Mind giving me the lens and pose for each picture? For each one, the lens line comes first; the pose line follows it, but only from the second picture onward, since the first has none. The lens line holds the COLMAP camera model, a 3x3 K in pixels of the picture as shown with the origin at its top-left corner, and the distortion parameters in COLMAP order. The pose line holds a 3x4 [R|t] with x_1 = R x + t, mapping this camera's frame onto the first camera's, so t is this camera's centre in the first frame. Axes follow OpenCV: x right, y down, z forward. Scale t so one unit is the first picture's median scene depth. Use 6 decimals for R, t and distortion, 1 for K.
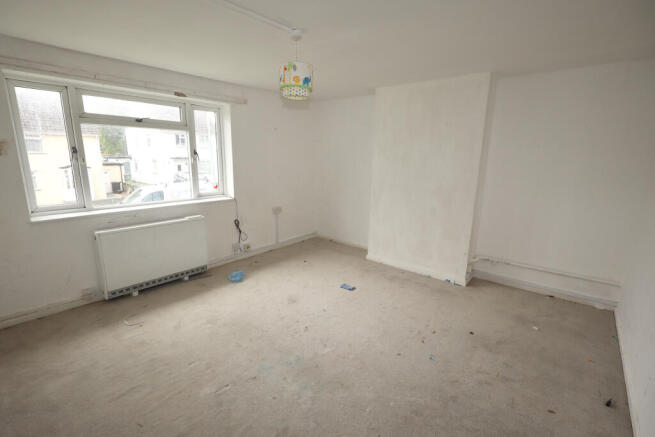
lens RADIAL K [[310.7, 0, 327.5], [0, 310.7, 218.5], [0, 0, 1]] dist [0.030569, 0.000262]
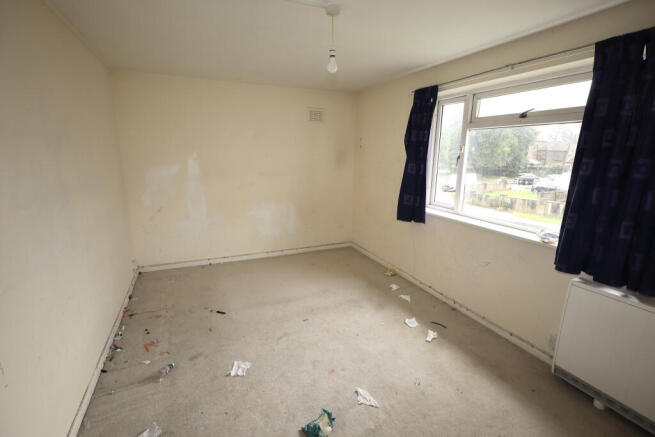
lens RADIAL K [[310.7, 0, 327.5], [0, 310.7, 218.5], [0, 0, 1]] dist [0.030569, 0.000262]
pose [[-0.385433, 0.202877, -0.900157, 0.310176], [-0.175631, 0.941567, 0.287412, -0.212922], [0.905867, 0.268873, -0.327279, 0.882208]]
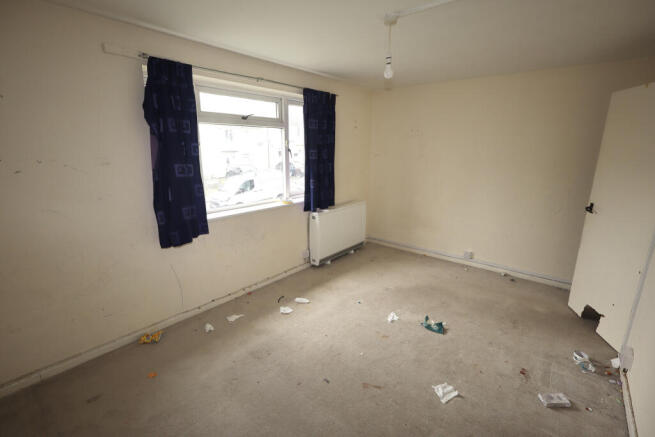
lens RADIAL K [[310.7, 0, 327.5], [0, 310.7, 218.5], [0, 0, 1]] dist [0.030569, 0.000262]
pose [[0.997891, 0.000486, 0.064907, -0.404695], [-0.004010, 0.998524, 0.054164, -0.058968], [-0.064785, -0.054310, 0.996420, 0.025671]]
